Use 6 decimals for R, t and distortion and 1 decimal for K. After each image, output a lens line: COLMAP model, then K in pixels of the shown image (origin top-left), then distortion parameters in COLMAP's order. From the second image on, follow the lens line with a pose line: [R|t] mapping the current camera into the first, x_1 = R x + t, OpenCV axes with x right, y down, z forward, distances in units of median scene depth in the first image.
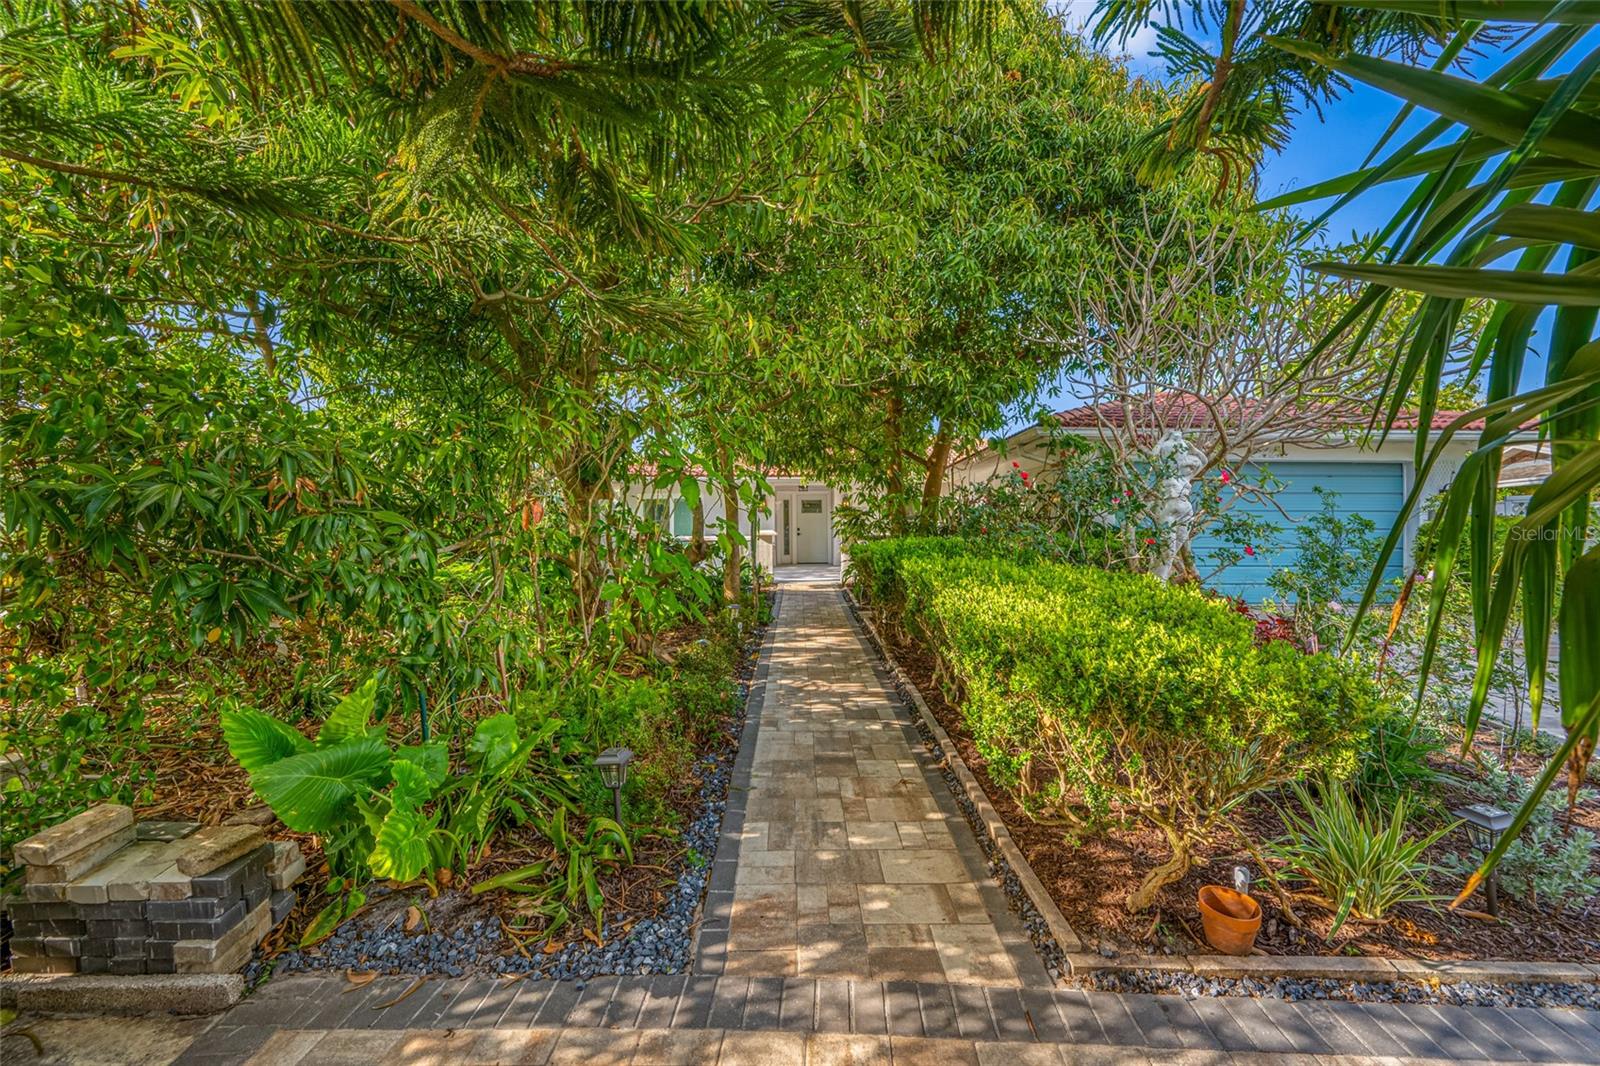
lens RADIAL K [[632.8, 0, 804.7], [0, 632.8, 532.2], [0, 0, 1]] dist [0.000028, 0.000118]
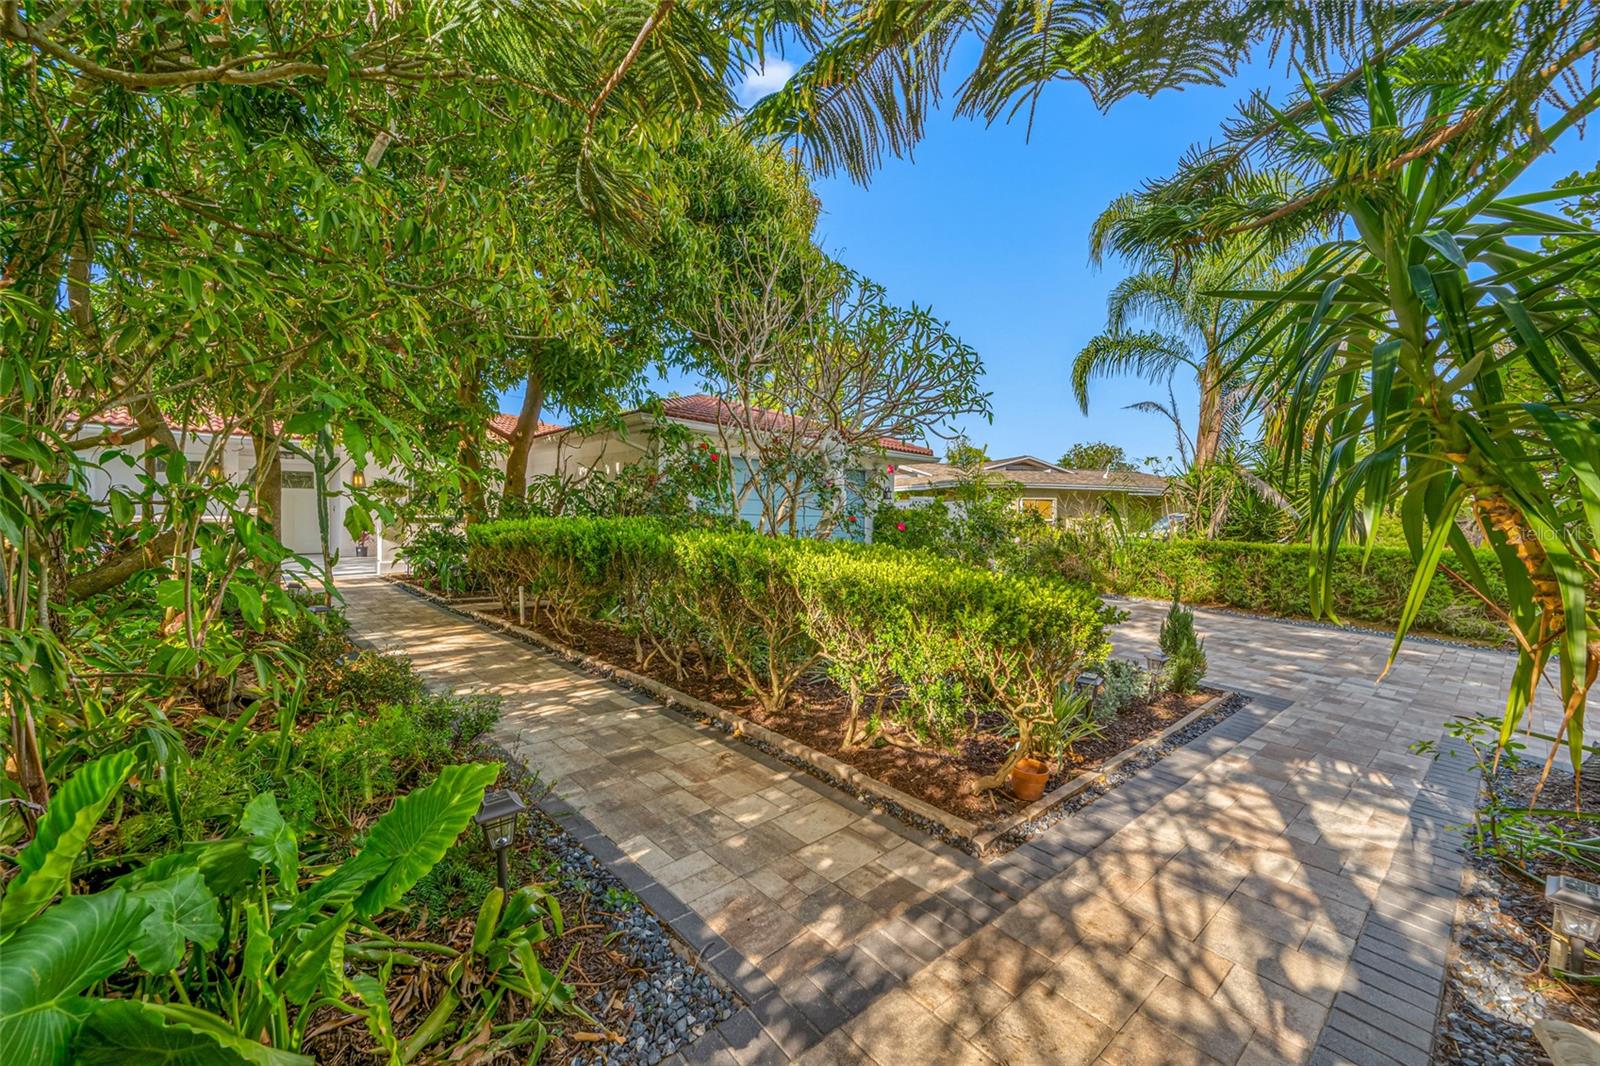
lens RADIAL K [[632.8, 0, 804.7], [0, 632.8, 532.2], [0, 0, 1]] dist [0.000028, 0.000118]
pose [[0.725676, 0.001323, 0.688036, -0.603960], [-0.013394, 0.999836, 0.012204, 0.044752], [-0.687907, -0.018072, 0.725574, 0.291204]]
